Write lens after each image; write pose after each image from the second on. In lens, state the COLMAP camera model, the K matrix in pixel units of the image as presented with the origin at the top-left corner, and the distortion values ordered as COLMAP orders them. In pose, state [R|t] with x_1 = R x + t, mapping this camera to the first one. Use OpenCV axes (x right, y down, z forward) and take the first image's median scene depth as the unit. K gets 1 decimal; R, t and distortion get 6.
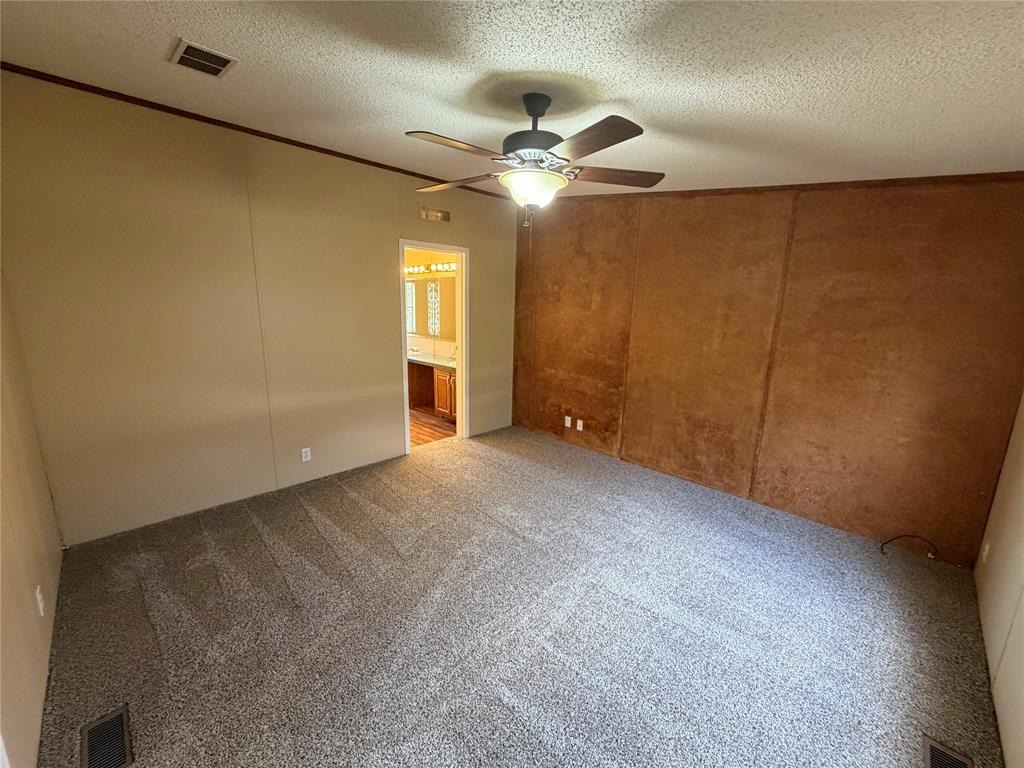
lens RADIAL K [[409.0, 0, 511.7], [0, 409.0, 383.2], [0, 0, 1]] dist [-0.004303, 0.000006]
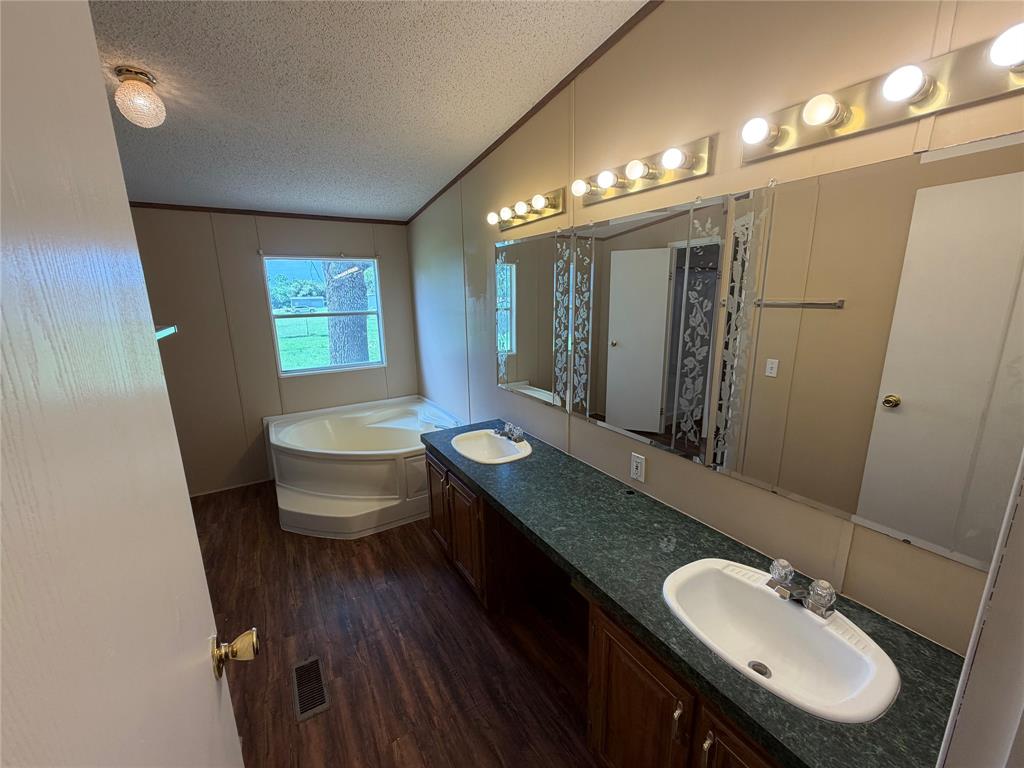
lens RADIAL K [[409.0, 0, 511.3], [0, 409.0, 382.5], [0, 0, 1]] dist [-0.004303, 0.000006]
pose [[0.971304, 0.014446, -0.237402, -0.159354], [-0.009271, 0.999695, 0.022902, -0.143035], [0.237660, -0.020044, 0.971142, 0.669260]]
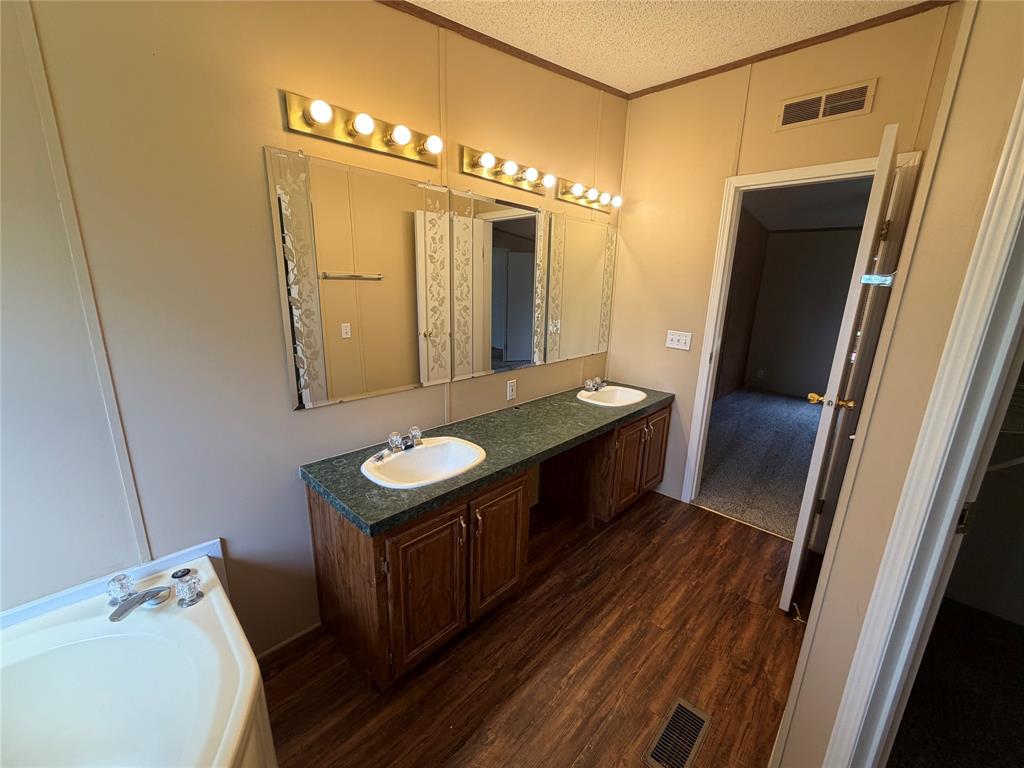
lens RADIAL K [[409.0, 0, 508.9], [0, 409.0, 386.3], [0, 0, 1]] dist [-0.004303, 0.000006]
pose [[-0.023253, -0.268474, 0.963006, -0.531380], [0.174190, 0.947444, 0.268342, -0.189773], [-0.984437, 0.173986, 0.024735, 0.966572]]
